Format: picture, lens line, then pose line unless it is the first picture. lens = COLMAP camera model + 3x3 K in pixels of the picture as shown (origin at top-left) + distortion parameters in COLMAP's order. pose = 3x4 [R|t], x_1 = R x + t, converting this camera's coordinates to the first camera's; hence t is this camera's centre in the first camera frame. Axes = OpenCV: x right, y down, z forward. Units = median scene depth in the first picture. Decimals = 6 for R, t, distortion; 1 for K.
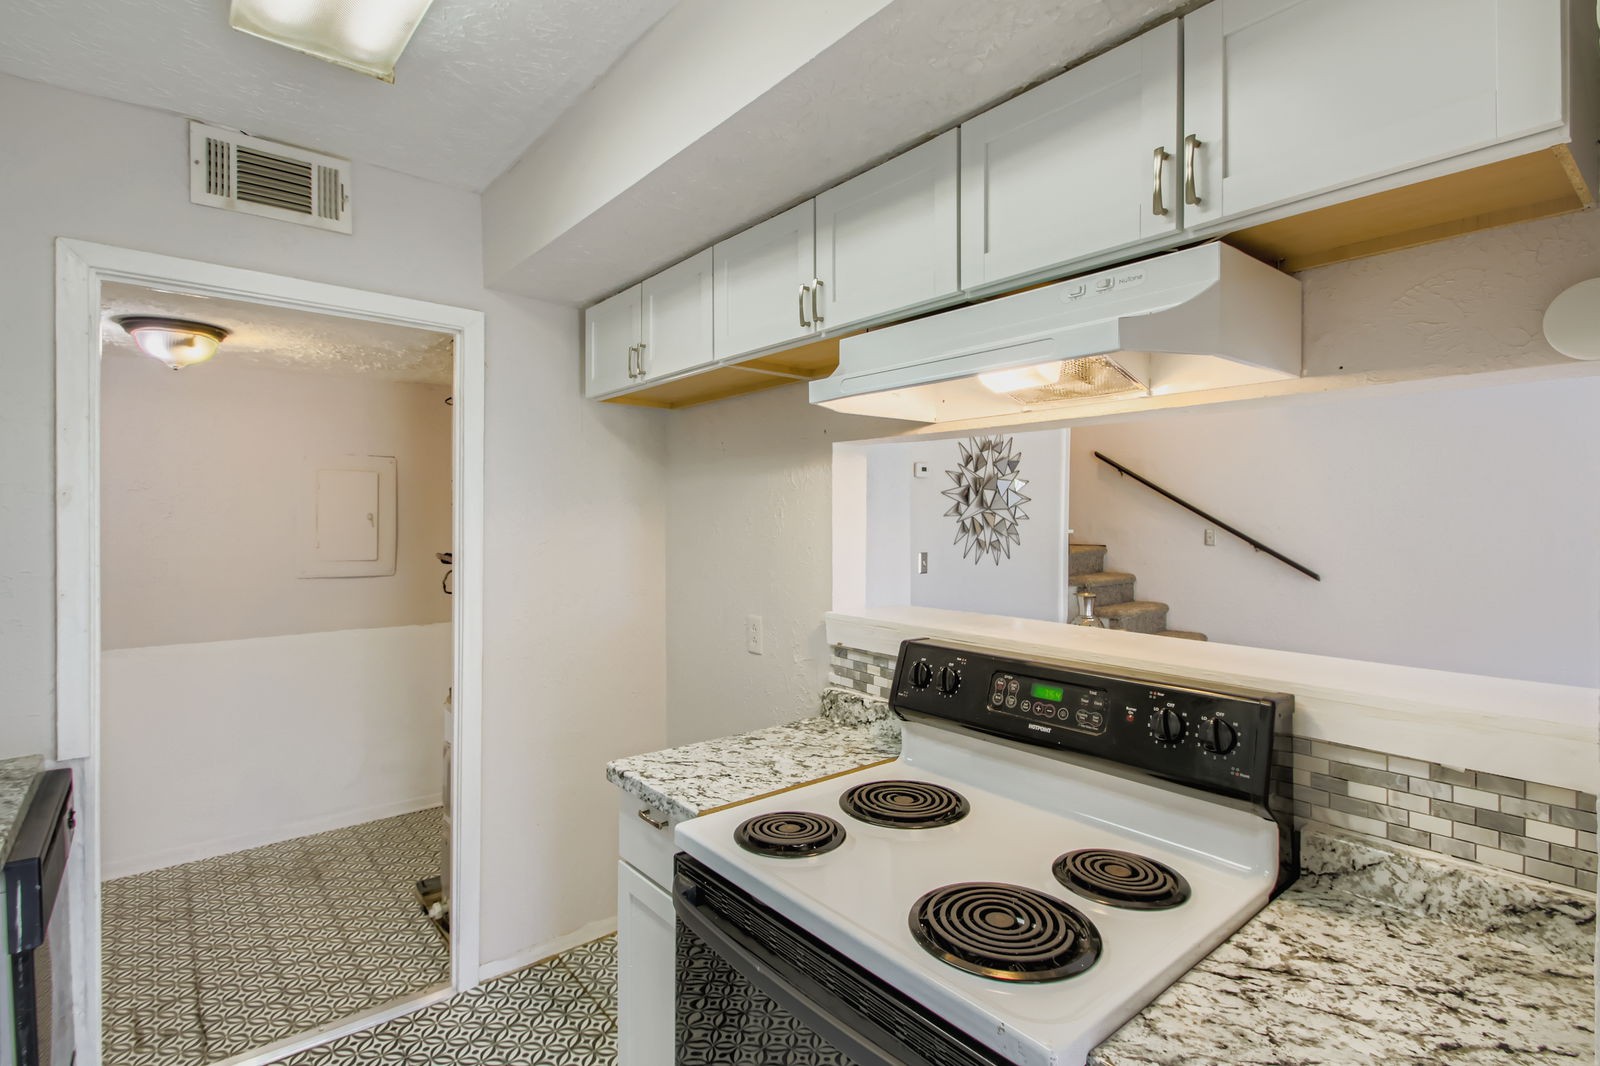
lens RADIAL K [[767.3, 0, 805.4], [0, 767.3, 522.3], [0, 0, 1]] dist [0.013151, -0.007632]
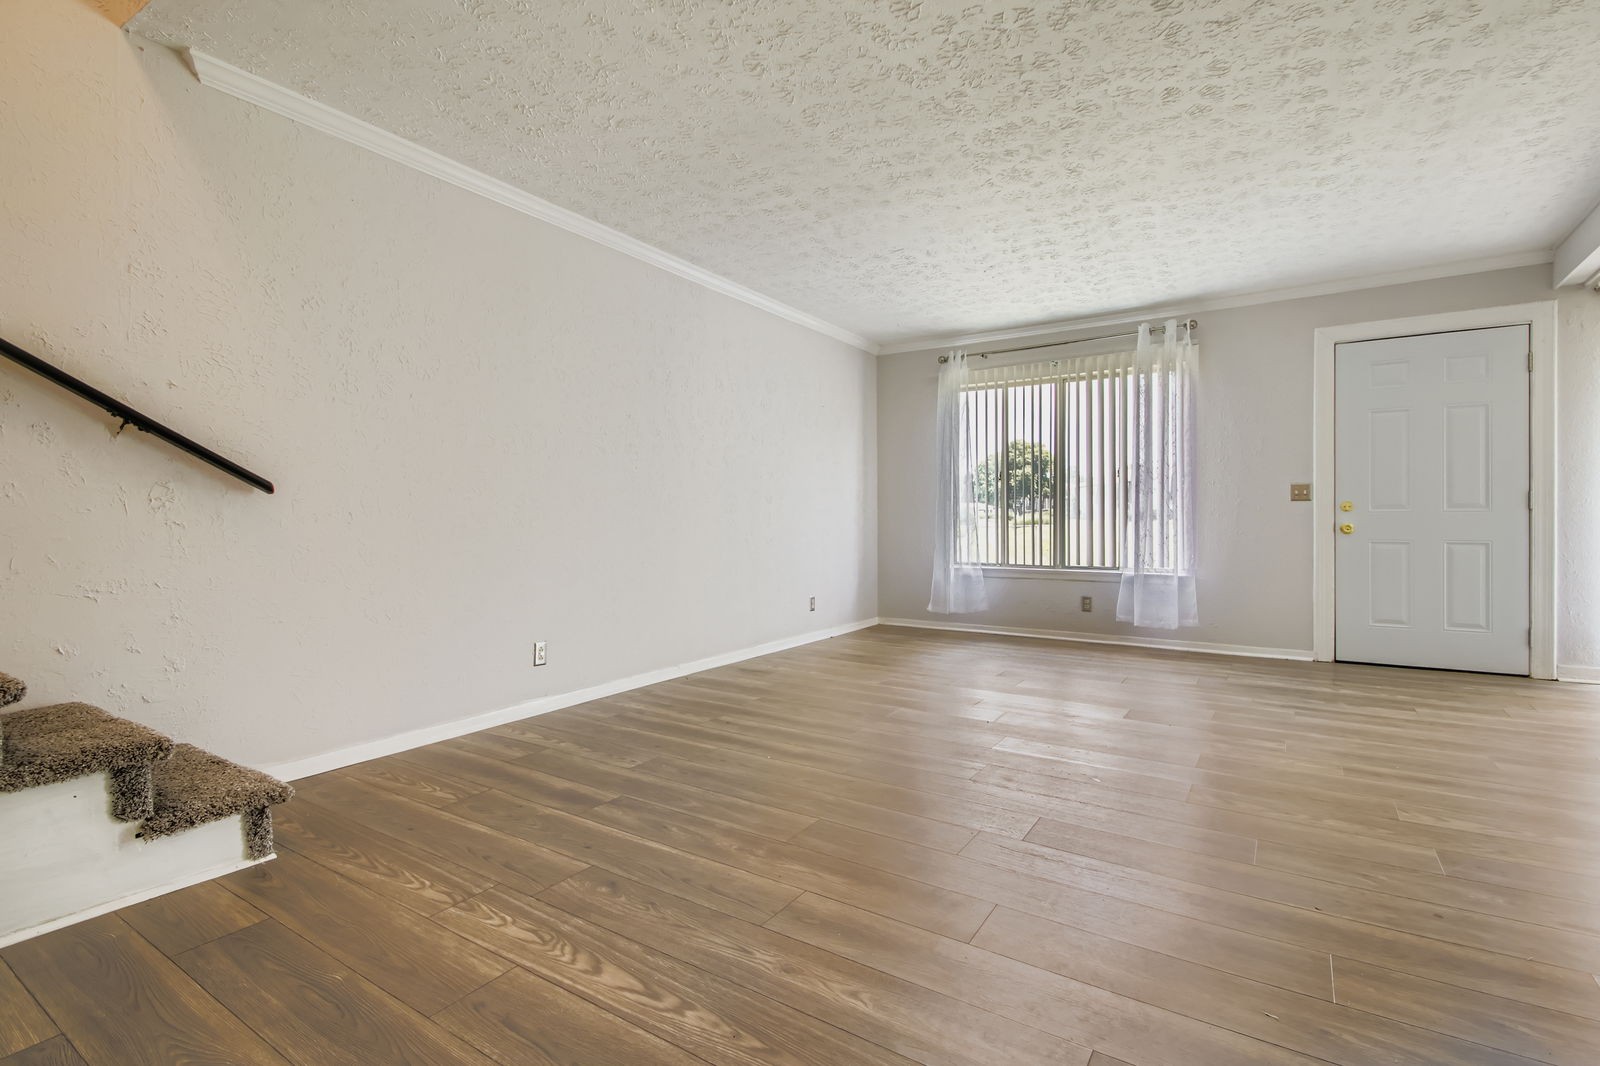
lens RADIAL K [[740.4, 0, 804.8], [0, 740.4, 531.2], [0, 0, 1]] dist [0.022101, -0.011103]
pose [[-0.308715, -0.004519, 0.951144, 0.147214], [0.012994, 0.999875, 0.008968, 0.232651], [-0.951066, 0.015127, -0.308618, 1.823787]]
